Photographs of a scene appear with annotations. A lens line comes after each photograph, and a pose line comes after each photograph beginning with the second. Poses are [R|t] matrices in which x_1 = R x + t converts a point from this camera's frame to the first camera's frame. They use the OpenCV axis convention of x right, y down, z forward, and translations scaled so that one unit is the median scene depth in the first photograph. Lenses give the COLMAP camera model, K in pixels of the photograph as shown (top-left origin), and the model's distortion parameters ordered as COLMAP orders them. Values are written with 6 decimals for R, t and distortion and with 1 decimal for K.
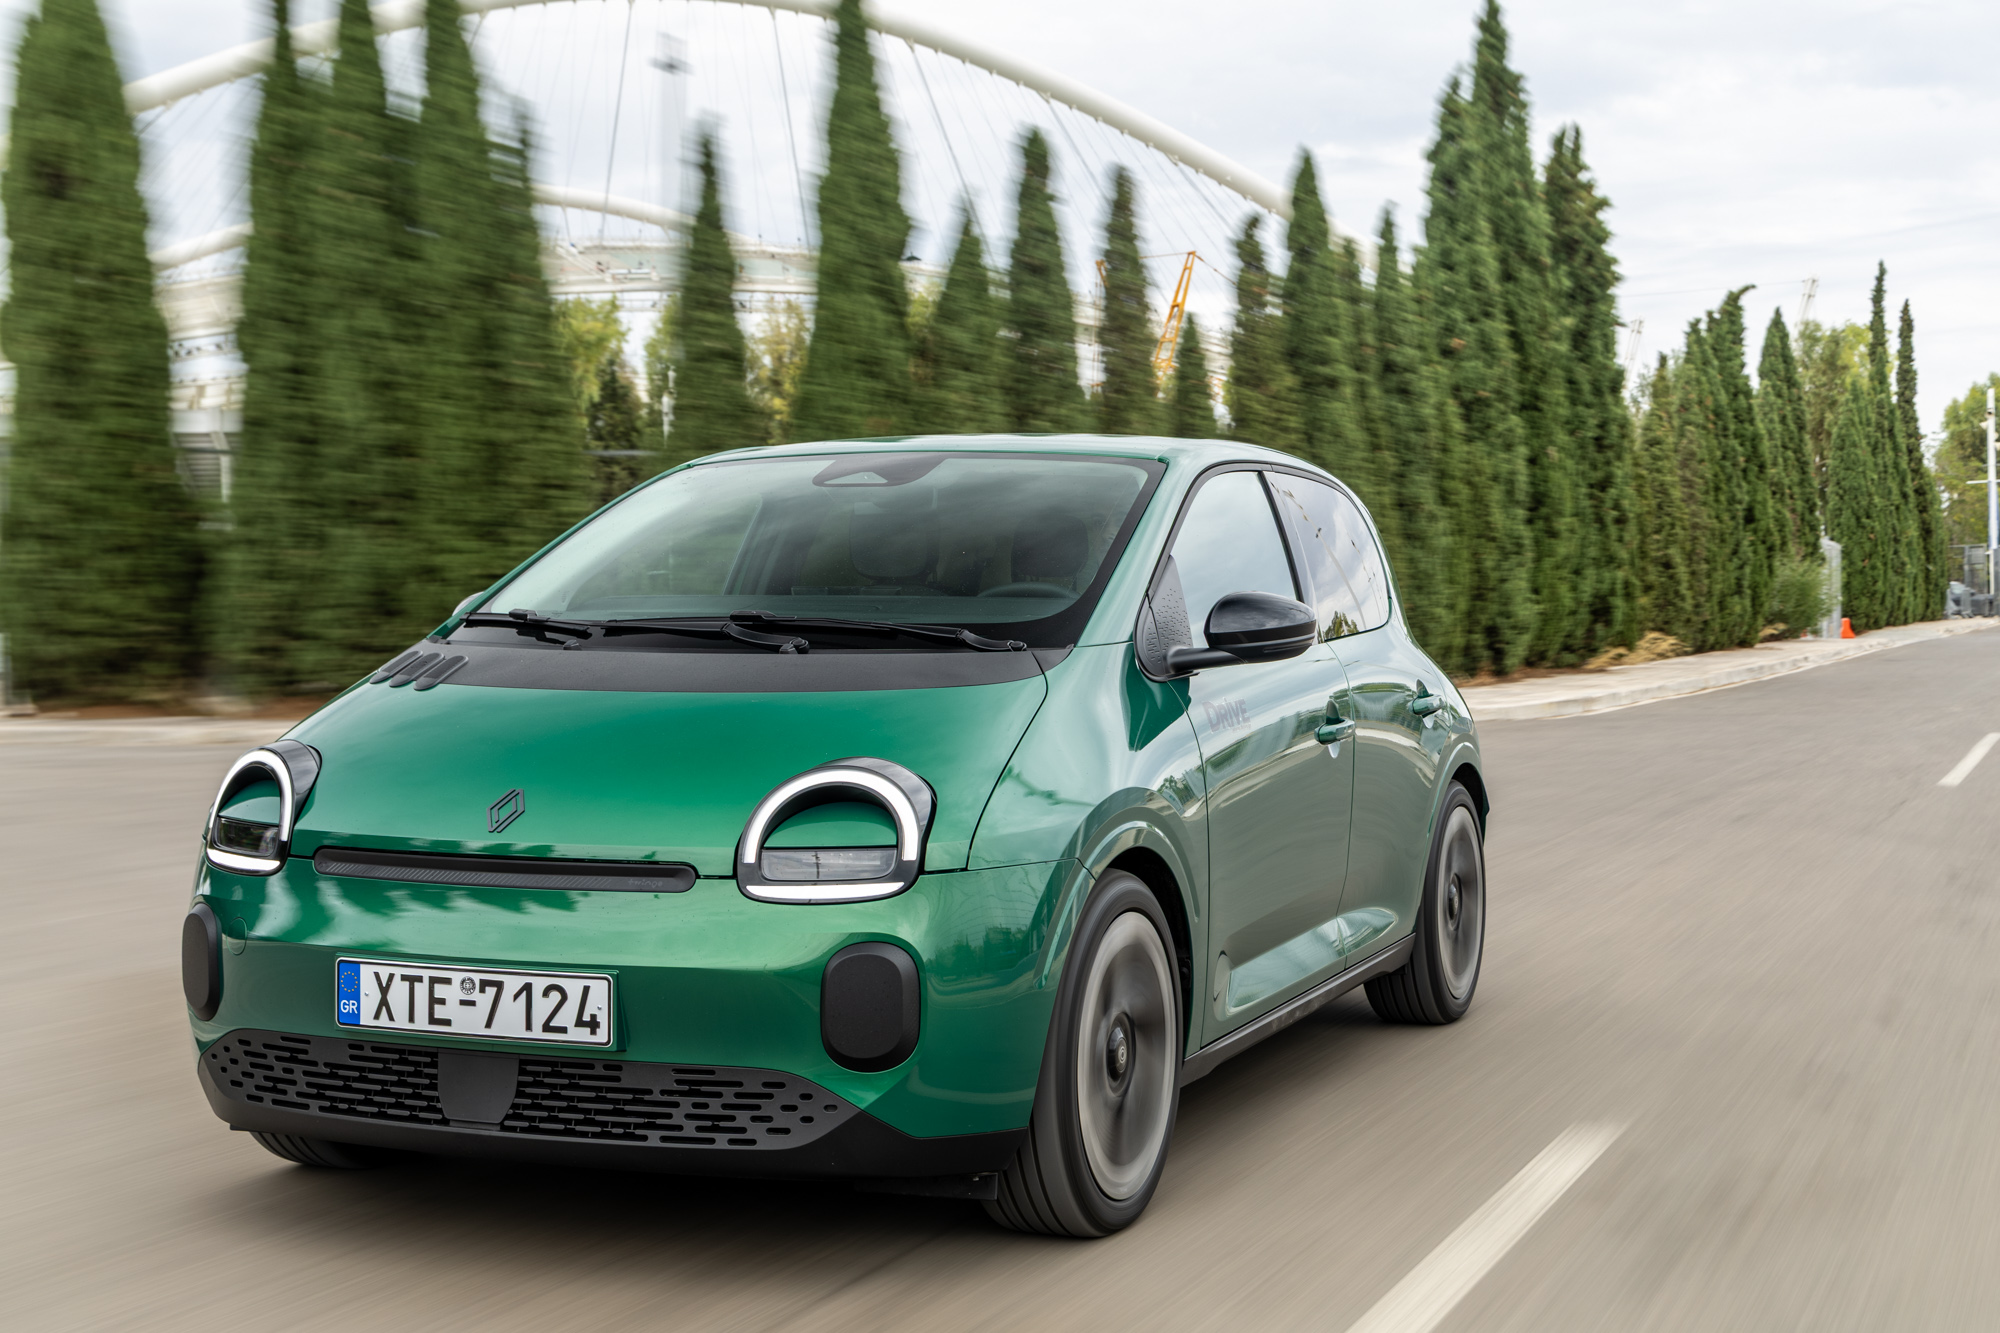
lens RADIAL K [[2724.9, 0, 935.8], [0, 2724.9, 662.2], [0, 0, 1]] dist [-0.018000, 0.027846]
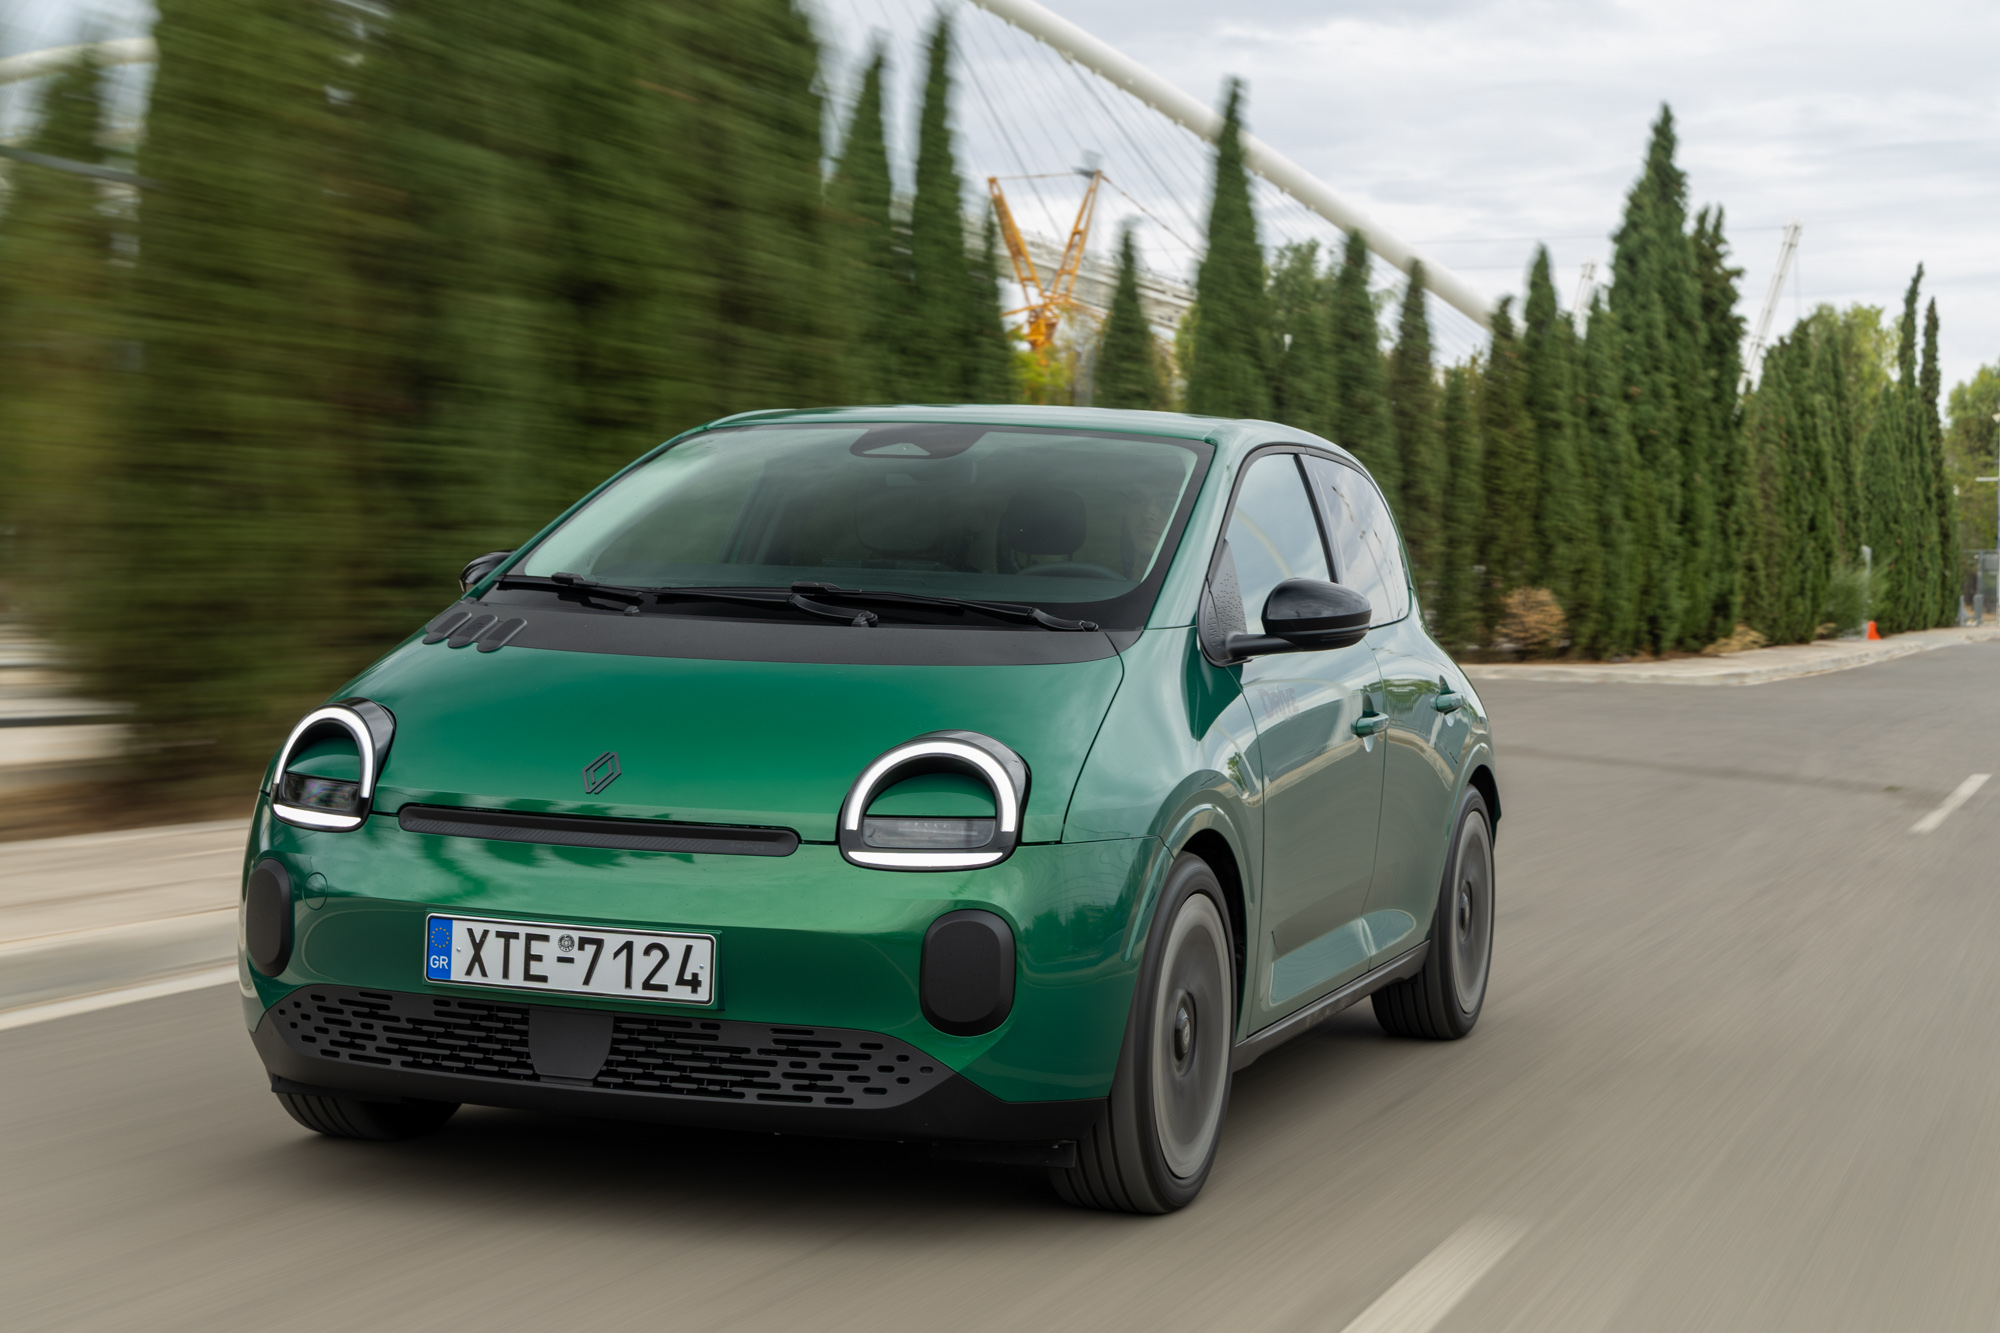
lens RADIAL K [[3483.7, 0, 1001.1], [0, 3483.7, 411.8], [0, 0, 1]] dist [-0.176018, 0.106042]
pose [[0.995372, 0.036581, 0.088856, -0.133687], [-0.030278, 0.996997, -0.071277, 0.008559], [-0.091197, 0.068256, 0.993491, -0.311591]]
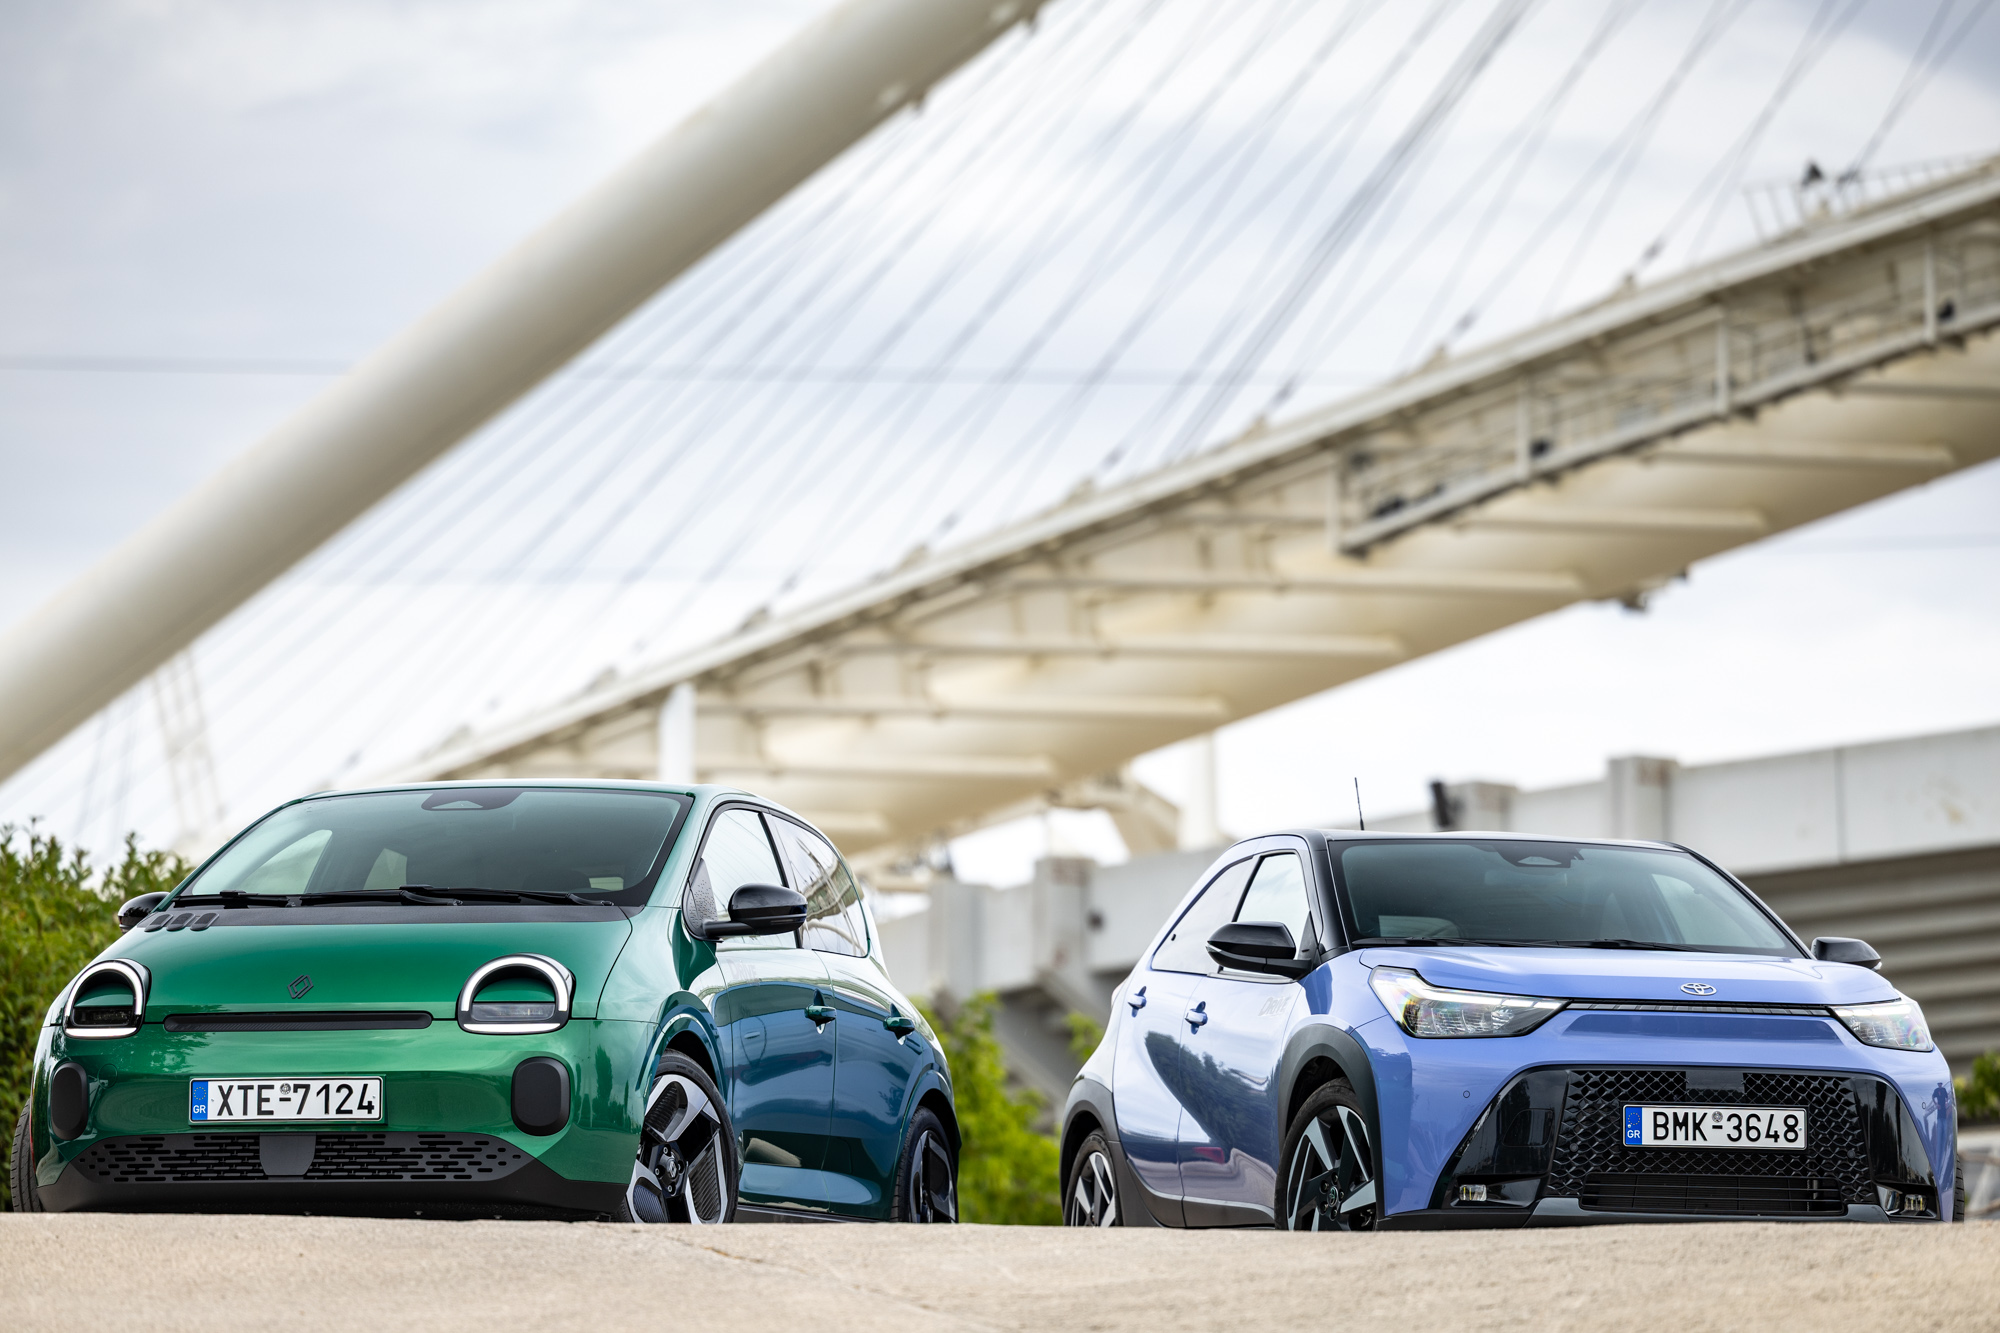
lens RADIAL K [[11953.5, 0, 1000.0], [0, 11953.5, 666.5], [0, 0, 1]] dist [0.565573, -3.493743]
pose [[0.987090, 0.020144, 0.158895, -0.892509], [0.001665, 0.990716, -0.135941, 0.841682], [-0.160158, 0.134451, 0.977892, -6.071151]]
